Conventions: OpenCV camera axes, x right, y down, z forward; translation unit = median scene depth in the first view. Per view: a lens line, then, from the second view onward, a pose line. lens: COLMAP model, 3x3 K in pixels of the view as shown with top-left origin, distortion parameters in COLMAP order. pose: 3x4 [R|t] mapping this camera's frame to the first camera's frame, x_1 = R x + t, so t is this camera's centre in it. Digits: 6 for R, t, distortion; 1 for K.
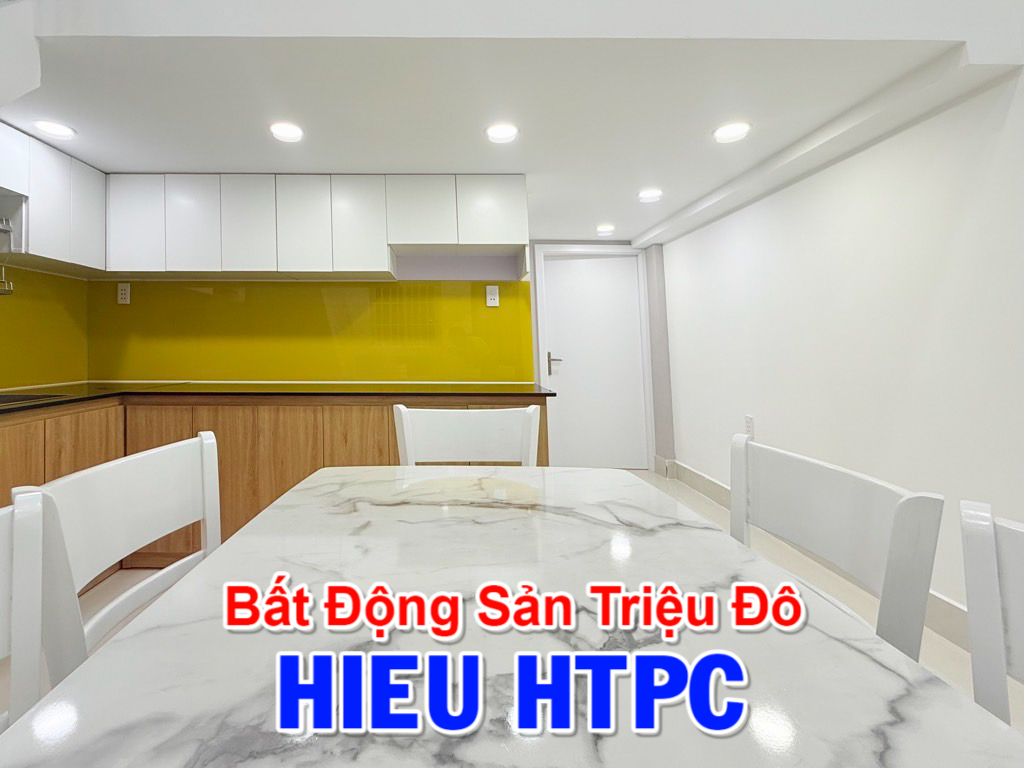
lens RADIAL K [[497.4, 0, 448.4], [0, 497.4, 331.3], [0, 0, 1]] dist [-0.003906, -0.000091]
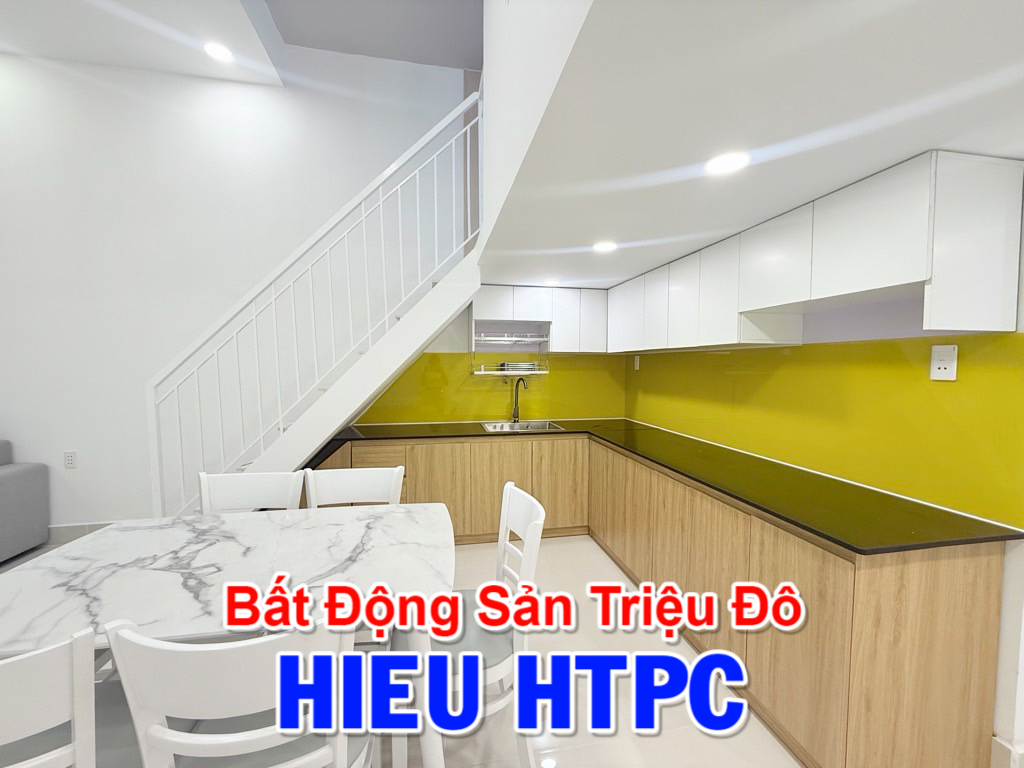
lens RADIAL K [[409.7, 0, 513.1], [0, 409.7, 386.0], [0, 0, 1]] dist [0.003557, -0.000593]
pose [[0.178692, 0.052320, -0.982513, 0.539410], [0.027998, 0.997910, 0.058232, -0.096655], [0.983507, -0.037914, 0.176854, 0.452030]]
